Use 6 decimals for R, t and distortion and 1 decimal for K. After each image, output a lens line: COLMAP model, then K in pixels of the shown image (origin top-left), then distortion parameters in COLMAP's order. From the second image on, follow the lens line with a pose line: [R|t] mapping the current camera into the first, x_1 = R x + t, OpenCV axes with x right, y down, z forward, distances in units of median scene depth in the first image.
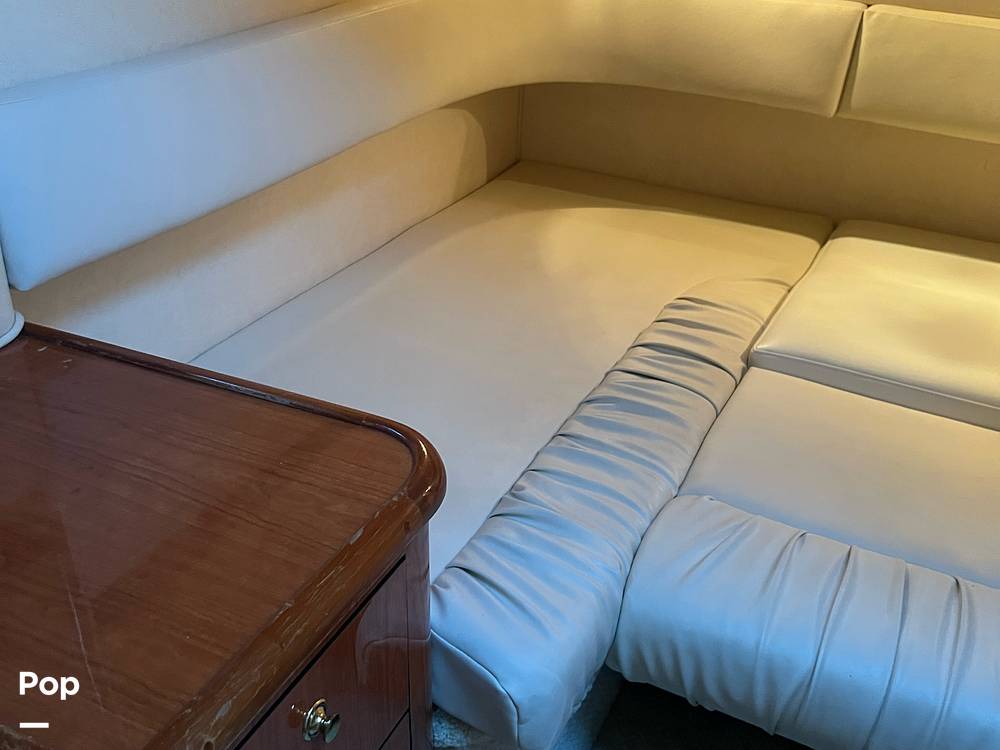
lens RADIAL K [[1037.4, 0, 505.8], [0, 1037.4, 388.5], [0, 0, 1]] dist [0.126379, -0.354260]
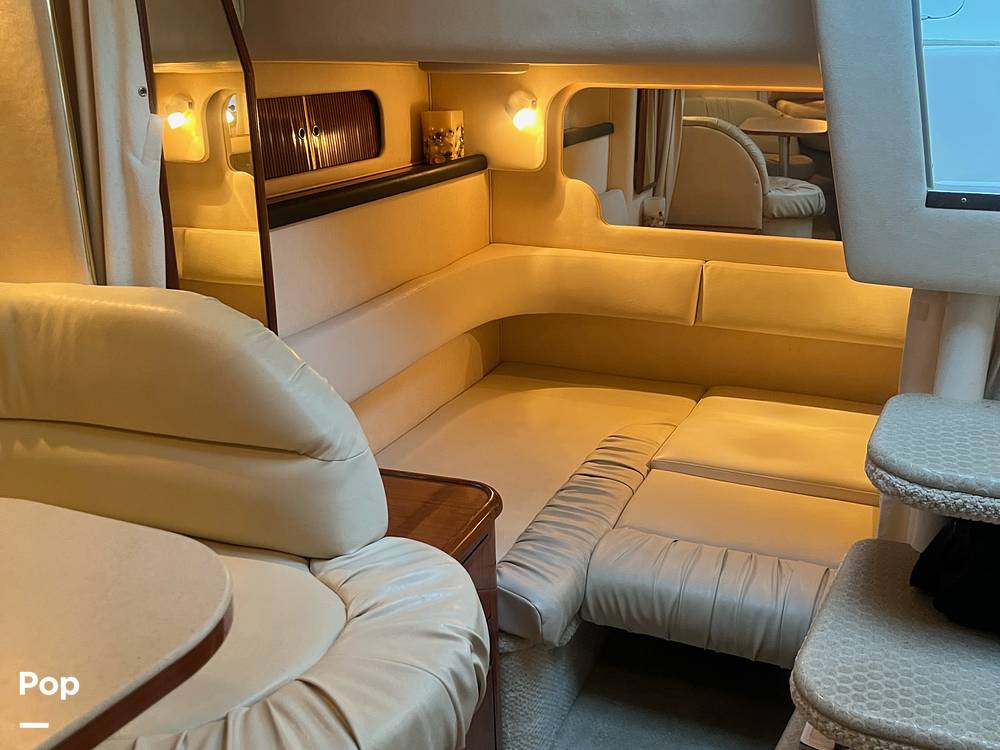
lens RADIAL K [[1037.4, 0, 505.8], [0, 1037.4, 388.5], [0, 0, 1]] dist [0.126379, -0.354260]
pose [[0.996994, -0.064349, 0.043155, -0.081831], [0.071261, 0.980202, -0.184734, 0.162631], [-0.030413, 0.187254, 0.981841, -0.785679]]
